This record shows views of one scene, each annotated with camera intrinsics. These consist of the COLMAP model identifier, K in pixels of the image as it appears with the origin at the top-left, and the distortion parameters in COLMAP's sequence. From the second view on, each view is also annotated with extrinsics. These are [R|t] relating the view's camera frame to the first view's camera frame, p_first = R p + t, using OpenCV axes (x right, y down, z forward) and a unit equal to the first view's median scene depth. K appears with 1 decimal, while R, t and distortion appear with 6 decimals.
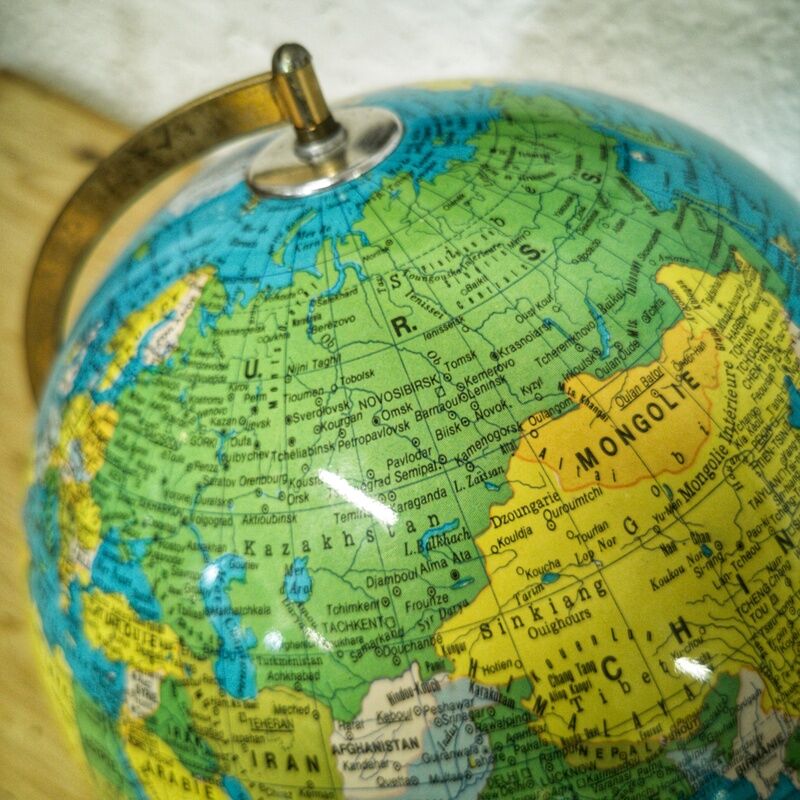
lens RADIAL K [[815.2, 0, 436.0], [0, 815.2, 399.6], [0, 0, 1]] dist [0.004503, -0.006552]
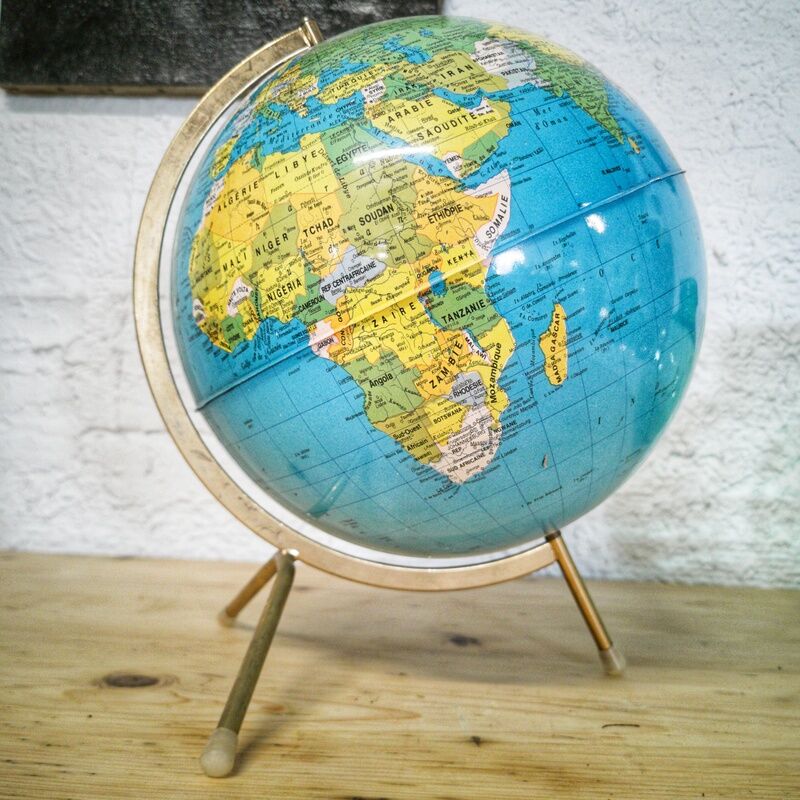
lens RADIAL K [[815.2, 0, 436.0], [0, 815.2, 399.6], [0, 0, 1]] dist [0.004503, -0.006552]
pose [[0.849568, -0.144100, 0.507414, -1.528333], [0.479531, 0.611725, -0.629160, 2.425412], [-0.219736, 0.777836, 0.588802, 0.432852]]
